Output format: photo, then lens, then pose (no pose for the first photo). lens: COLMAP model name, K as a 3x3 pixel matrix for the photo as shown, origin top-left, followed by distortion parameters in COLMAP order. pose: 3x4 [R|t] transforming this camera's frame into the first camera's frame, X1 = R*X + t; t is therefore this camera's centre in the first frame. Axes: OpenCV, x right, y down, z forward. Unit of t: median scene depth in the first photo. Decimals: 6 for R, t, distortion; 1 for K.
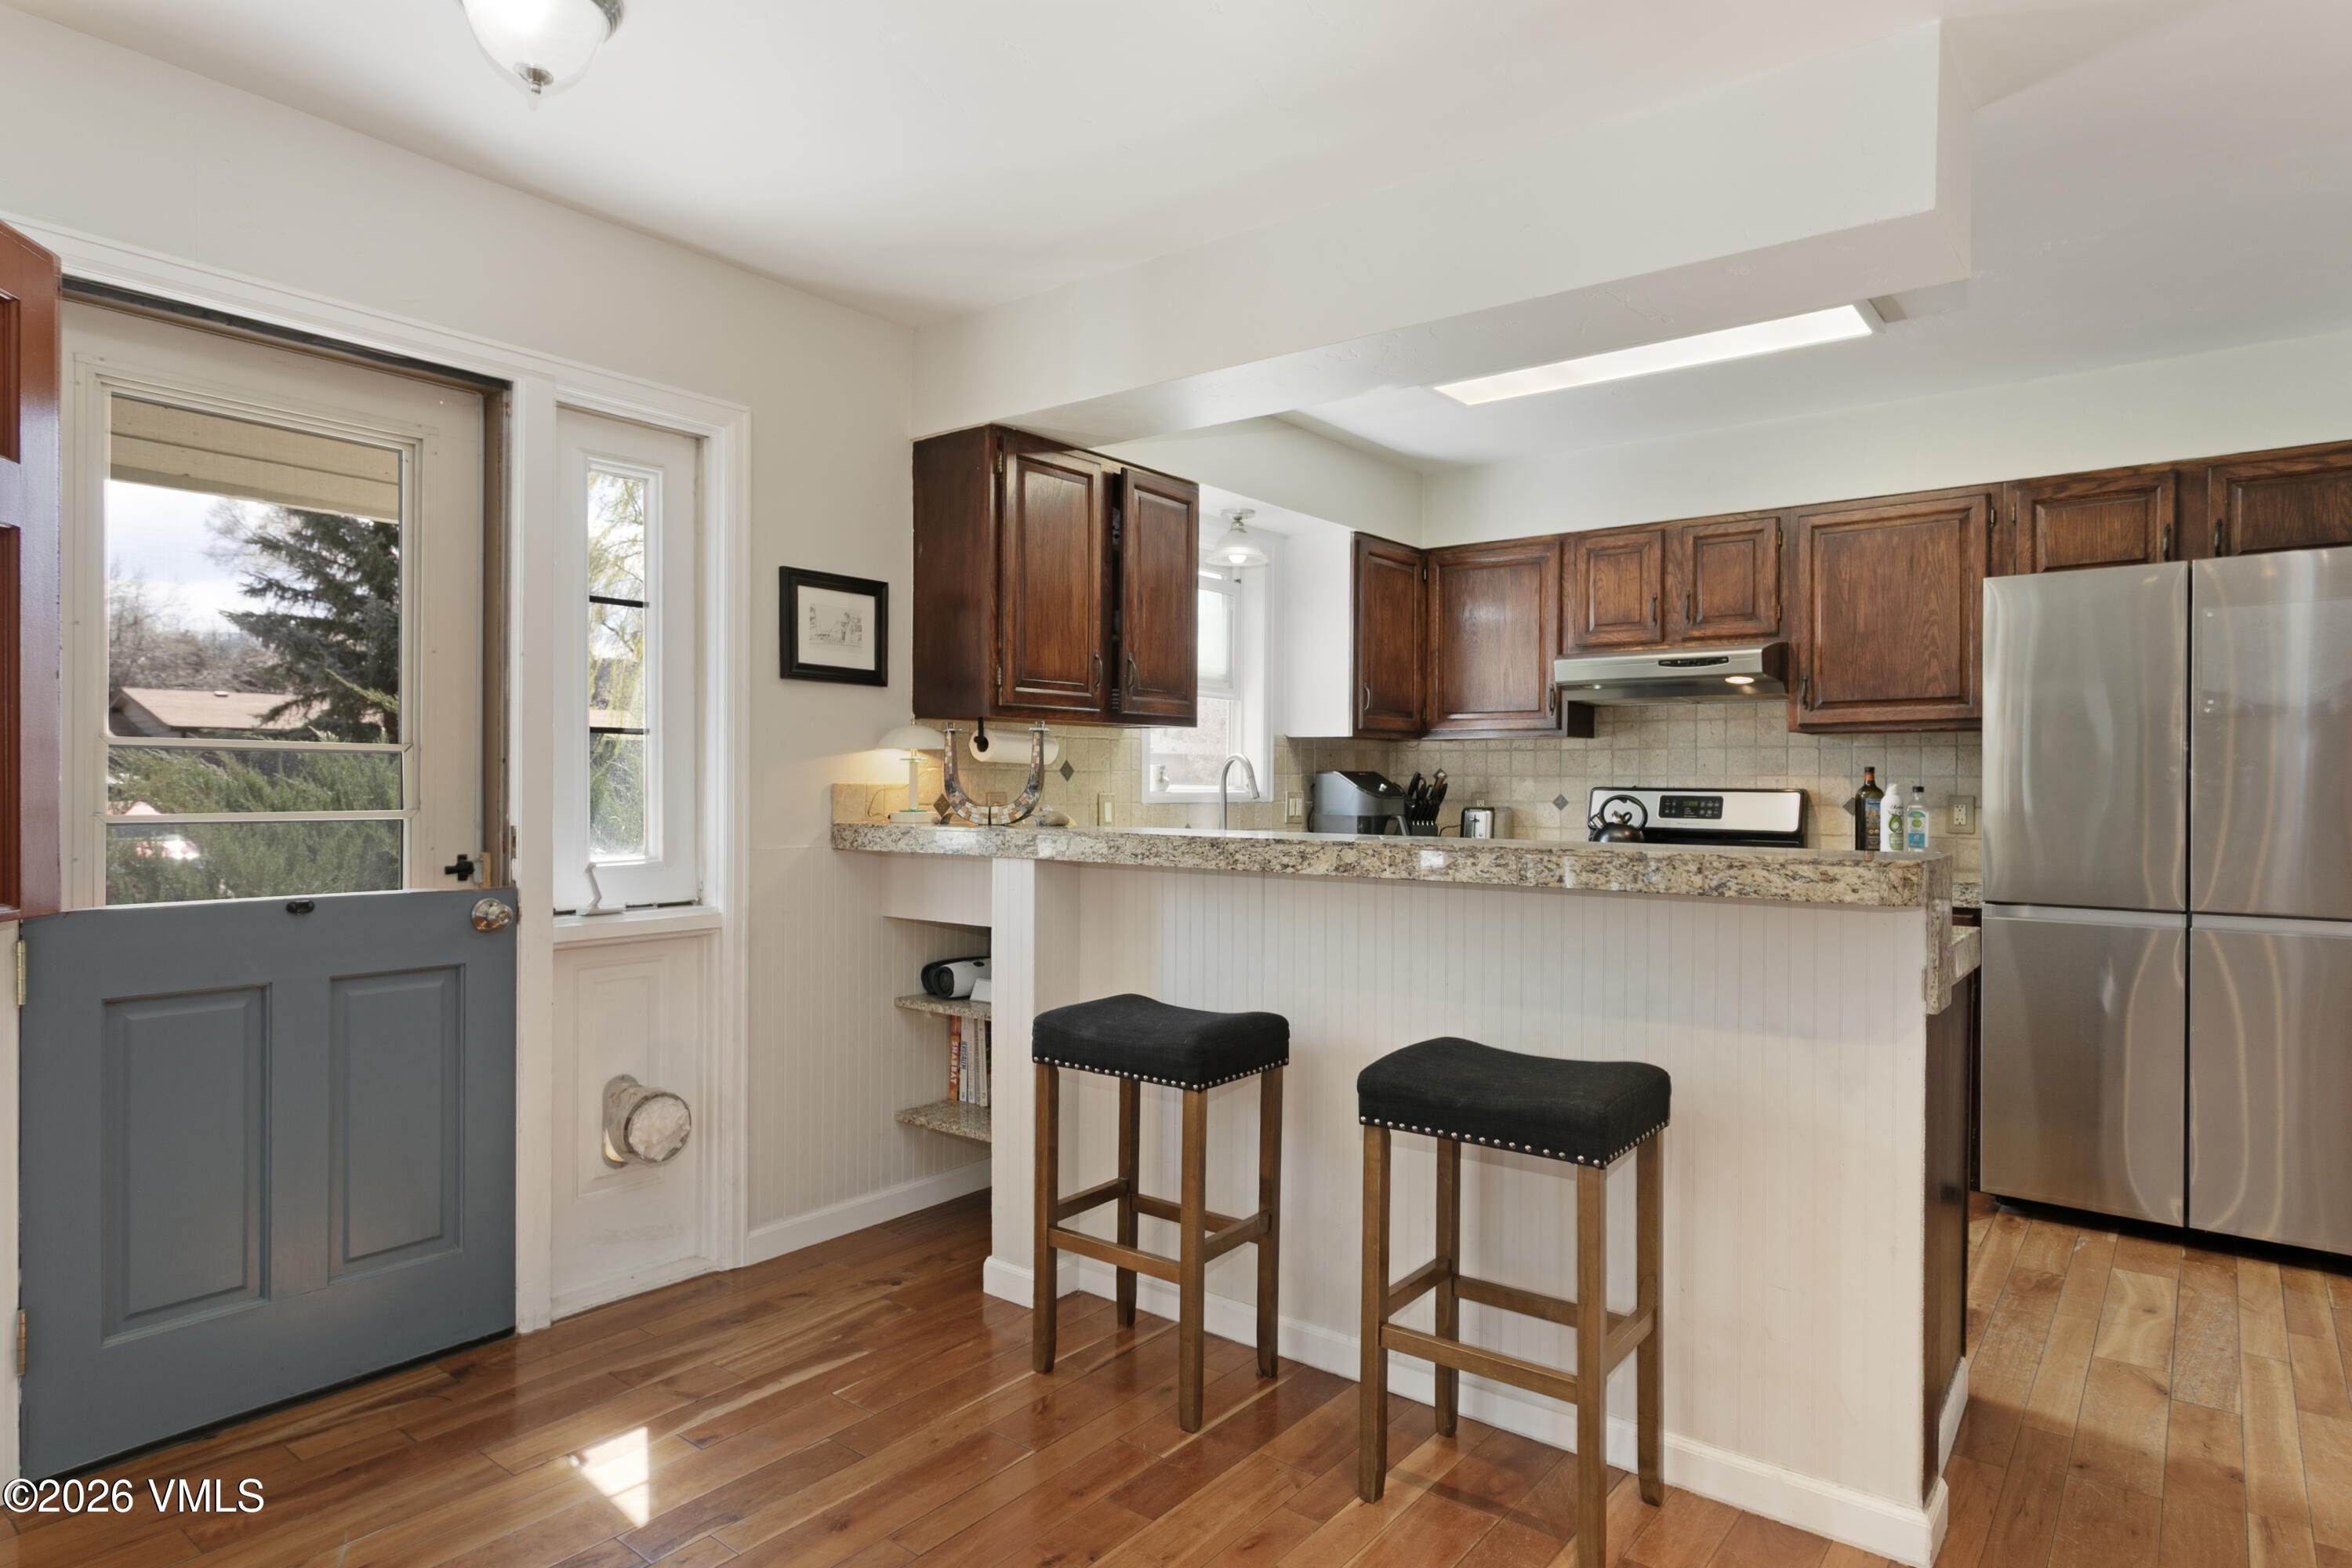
lens RADIAL K [[1338.7, 0, 1176.0], [0, 1338.7, 784.0], [0, 0, 1]] dist [0.024249, -0.000175]
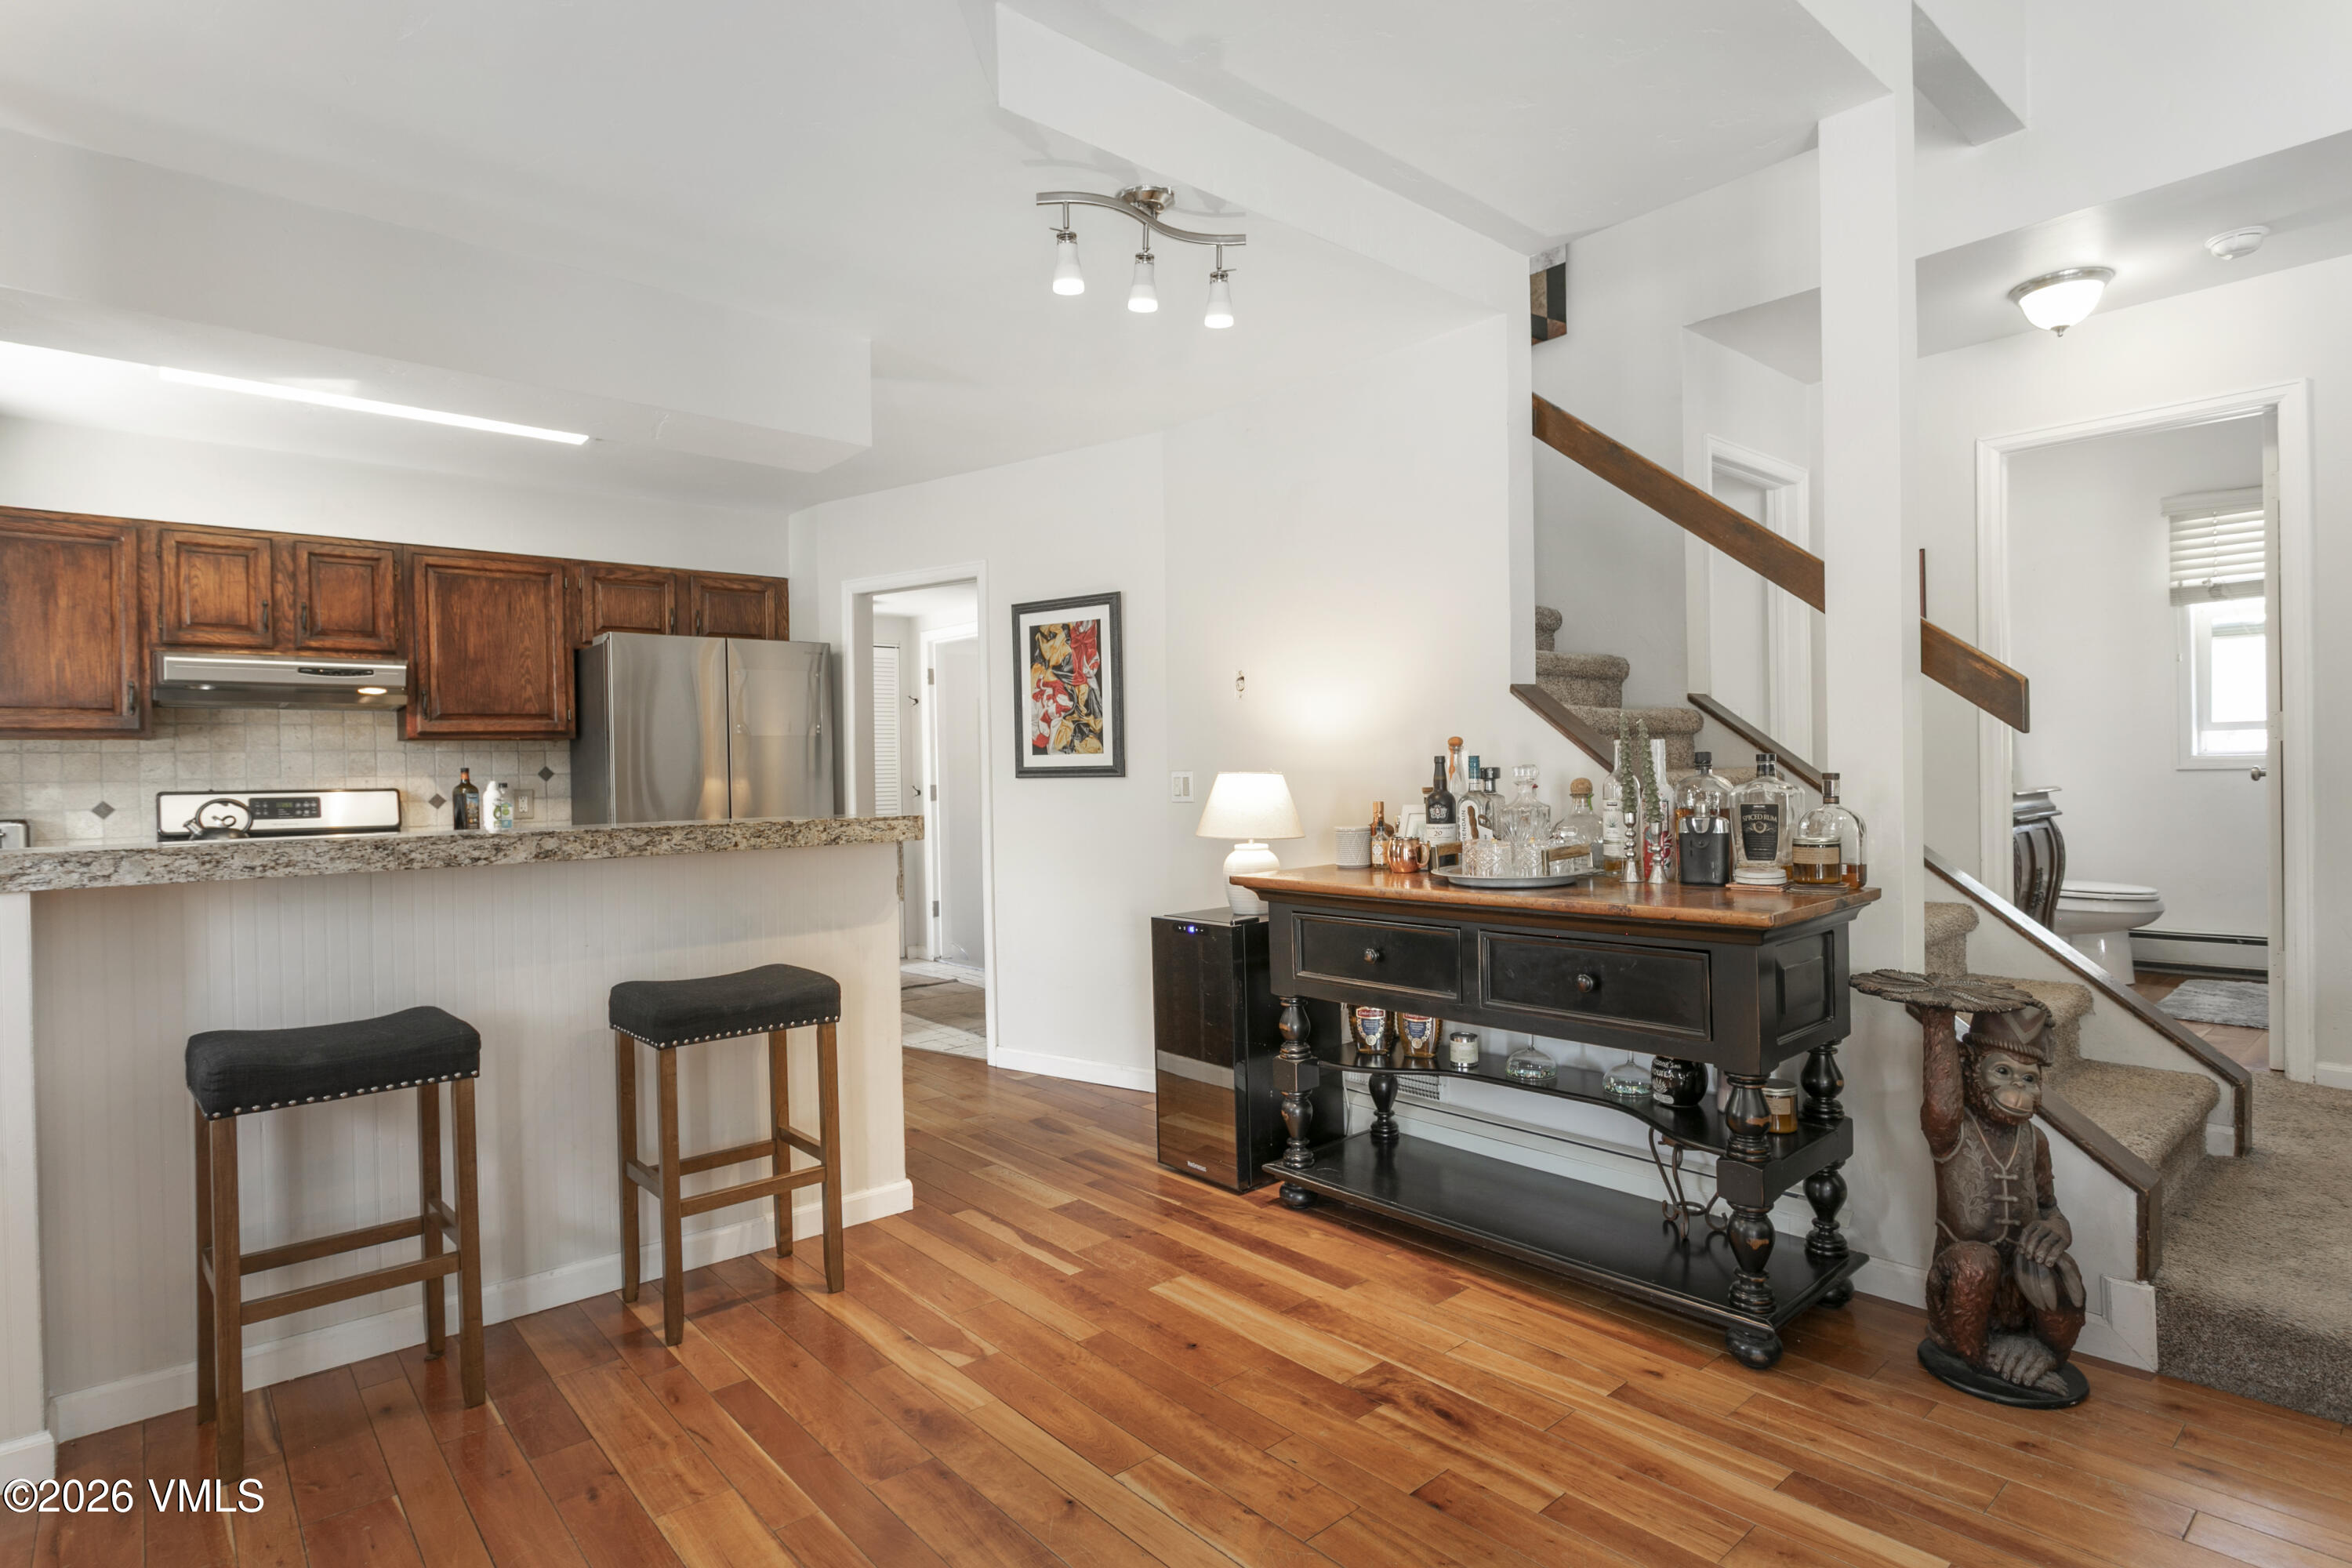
lens RADIAL K [[1209.9, 0, 1167.2], [0, 1209.9, 776.4], [0, 0, 1]] dist [-0.001278, -0.000063]
pose [[0.202985, -0.012953, 0.979096, -0.425103], [0.021690, 0.999727, 0.008730, -0.000714], [-0.978942, 0.019464, 0.203211, 0.149119]]
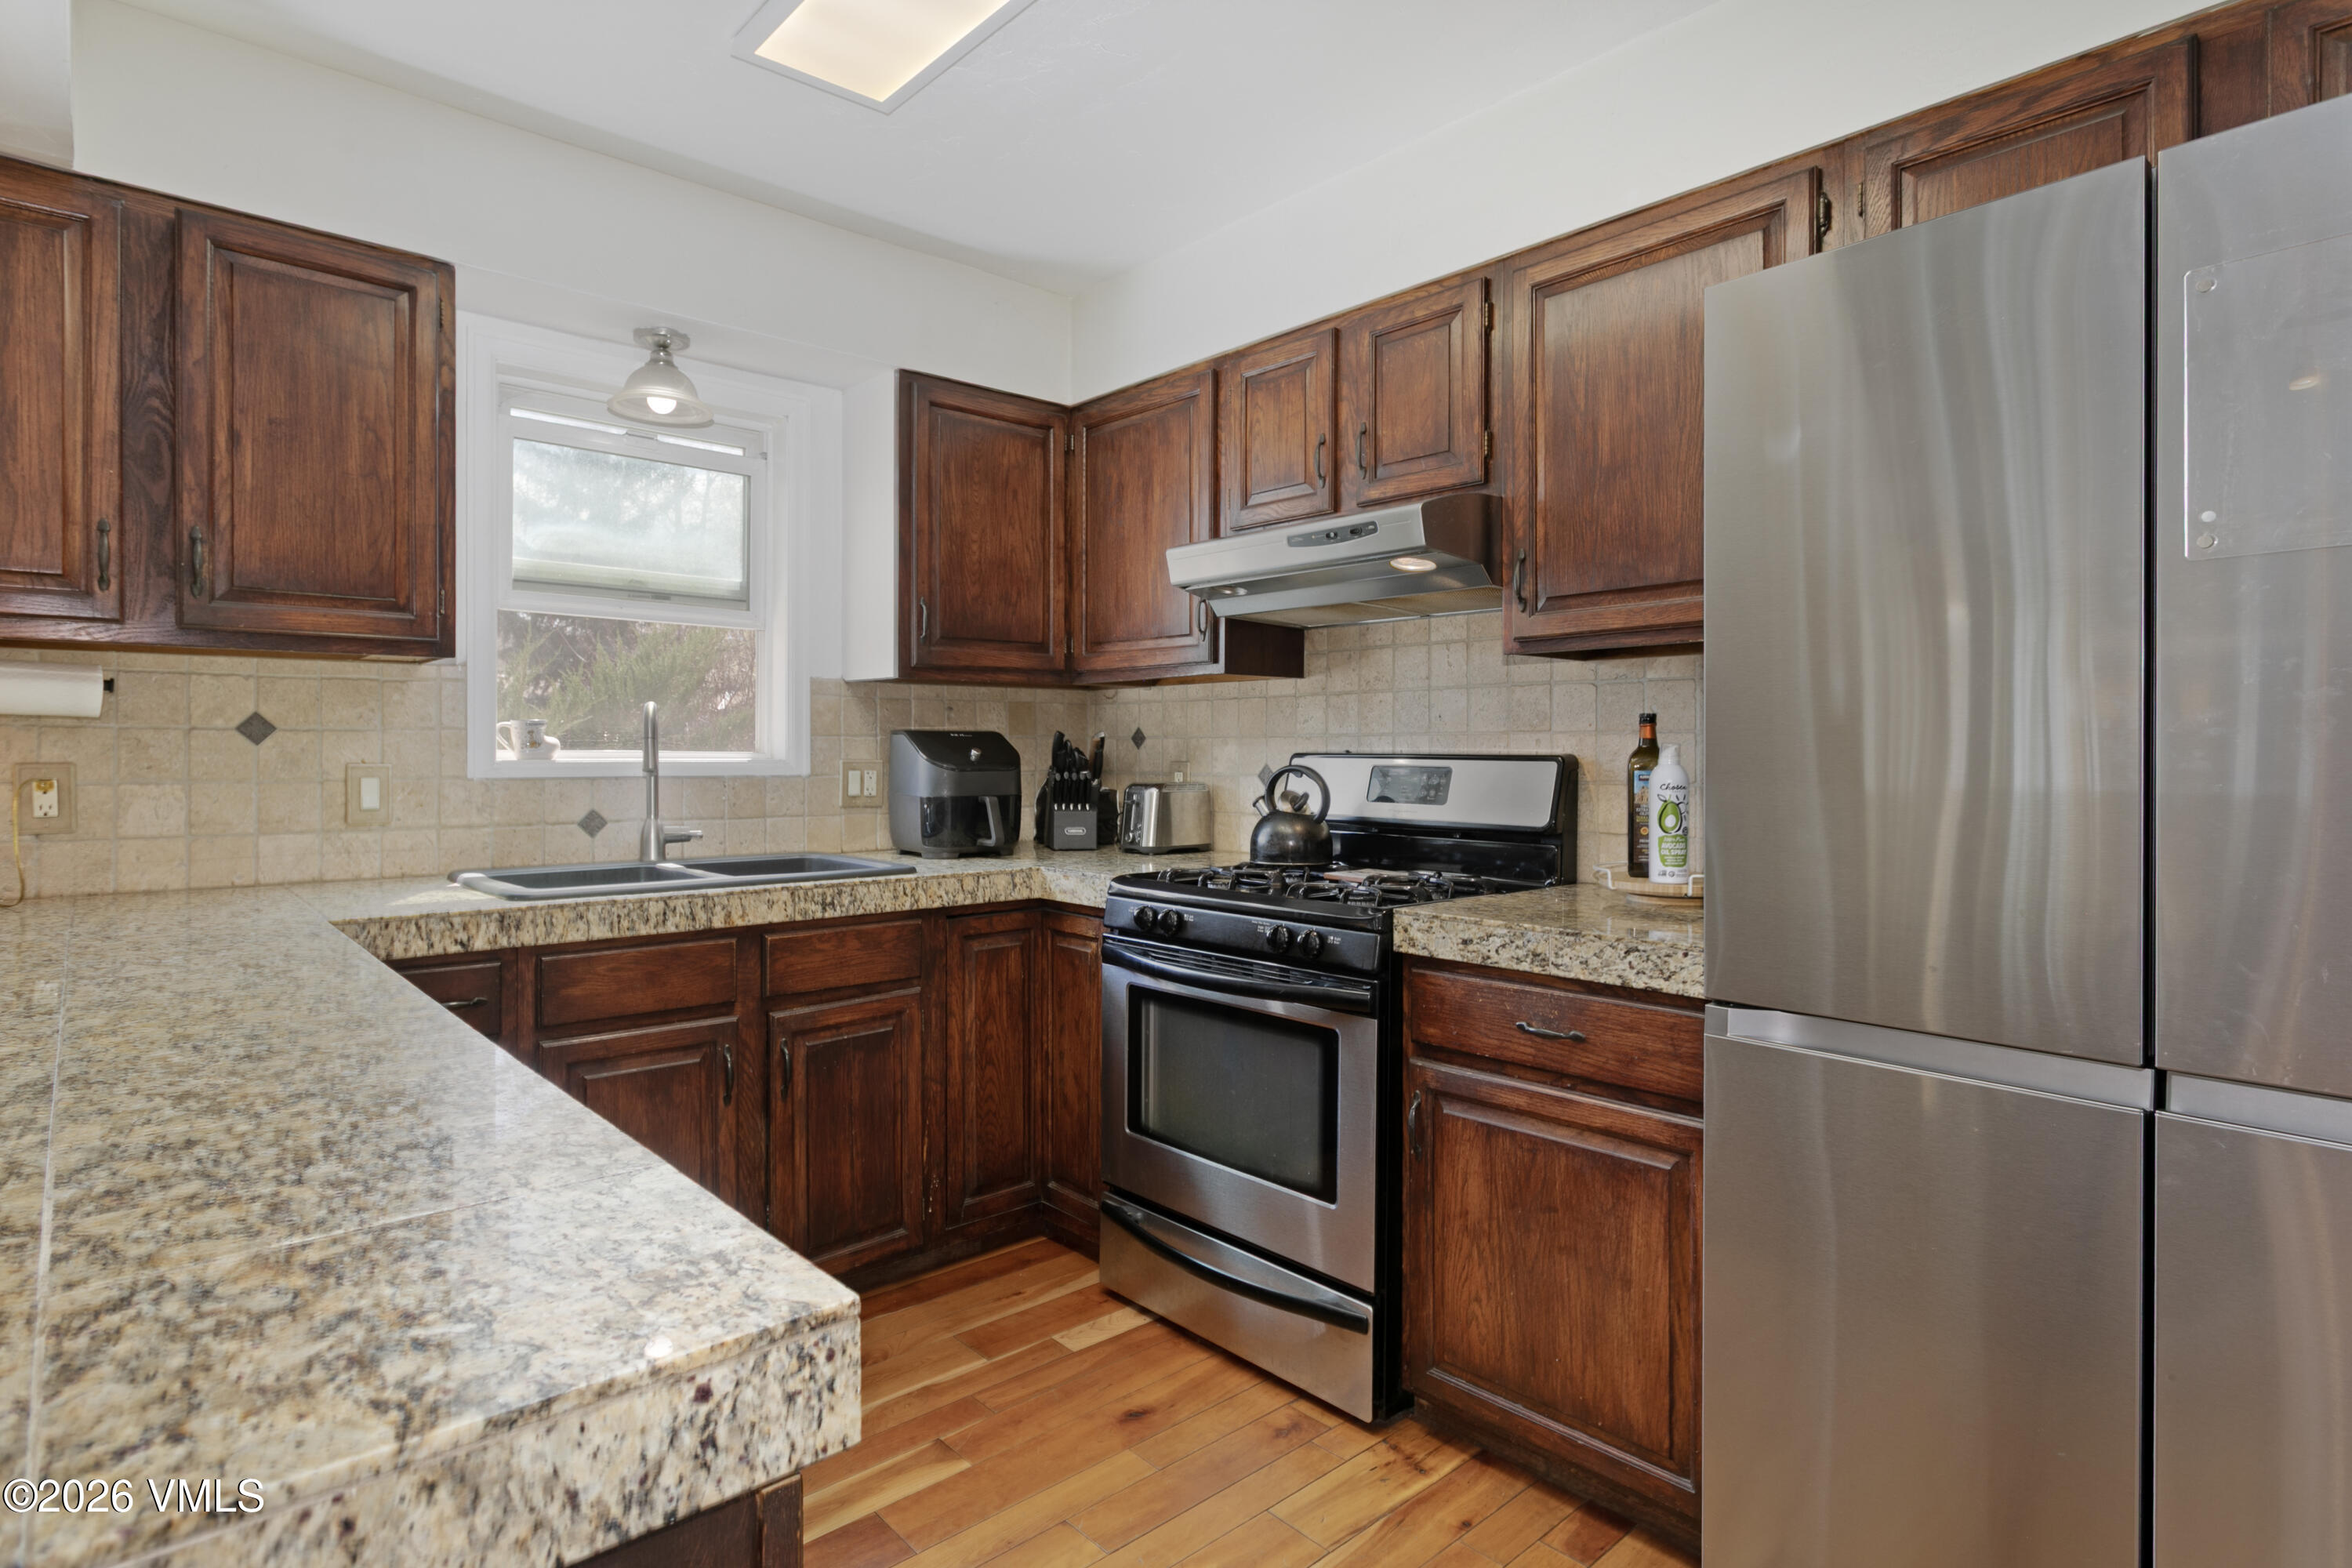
lens RADIAL K [[1231.4, 0, 1180.4], [0, 1231.4, 746.8], [0, 0, 1]] dist [-0.017004, 0.024570]
pose [[0.984000, -0.004361, -0.178117, 0.408553], [0.003014, 0.999965, -0.007833, 0.004331], [0.178145, 0.007171, 0.983978, 0.460706]]
